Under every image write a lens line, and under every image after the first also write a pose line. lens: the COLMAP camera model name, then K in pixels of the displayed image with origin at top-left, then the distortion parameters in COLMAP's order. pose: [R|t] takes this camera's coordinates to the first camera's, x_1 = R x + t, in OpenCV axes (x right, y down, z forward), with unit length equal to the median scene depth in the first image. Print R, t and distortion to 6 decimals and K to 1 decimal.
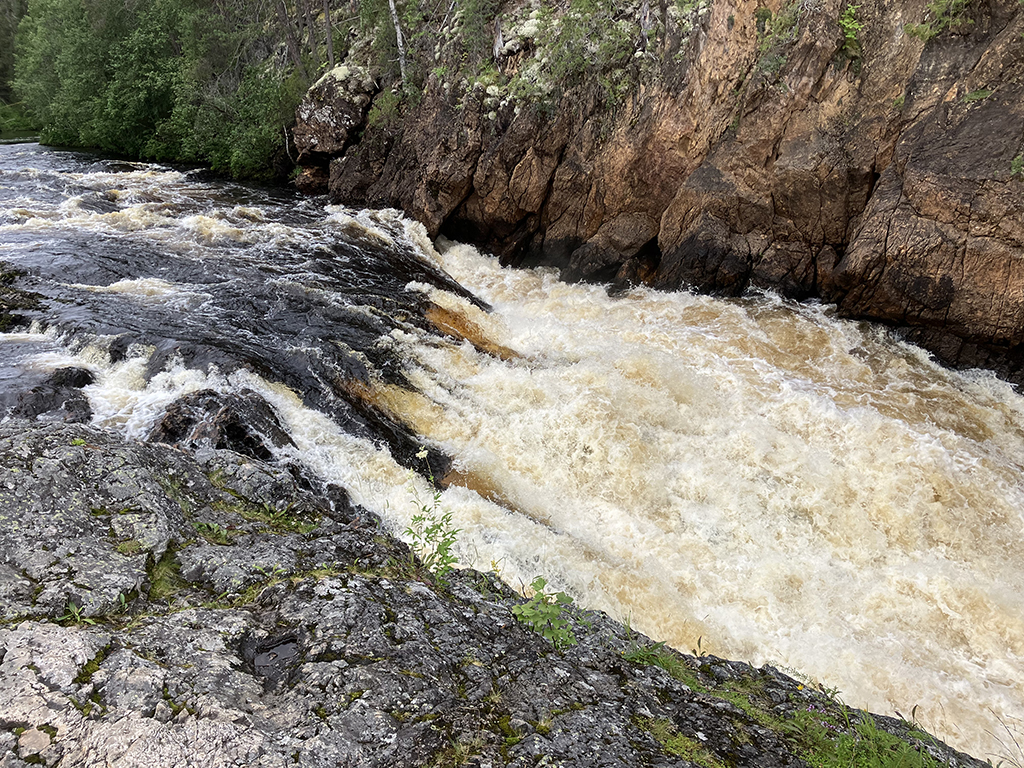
lens RADIAL K [[834.7, 0, 512.4], [0, 834.7, 347.5], [0, 0, 1]] dist [-0.002183, 0.006125]
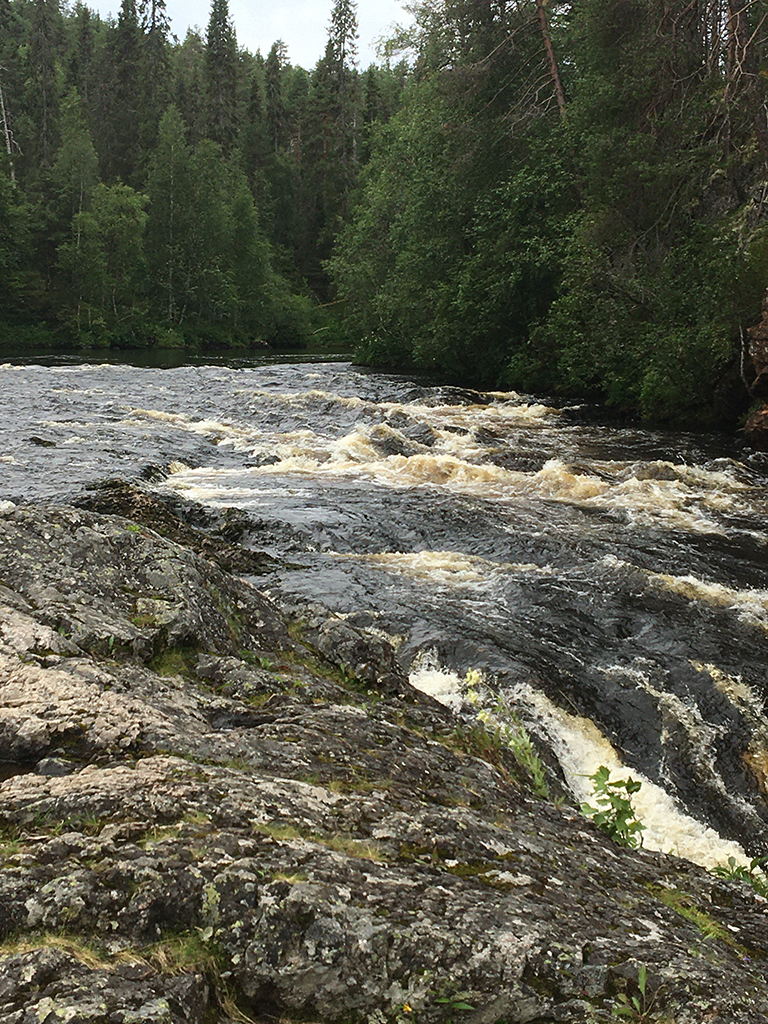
lens RADIAL K [[1922.0, 0, 450.9], [0, 1922.0, 512.8], [0, 0, 1]] dist [0.040097, -0.213701]
pose [[0.879744, 0.047192, -0.473100, 0.154488], [-0.142696, 0.975396, -0.168051, 0.085041], [0.453529, 0.215352, 0.864832, -0.123697]]
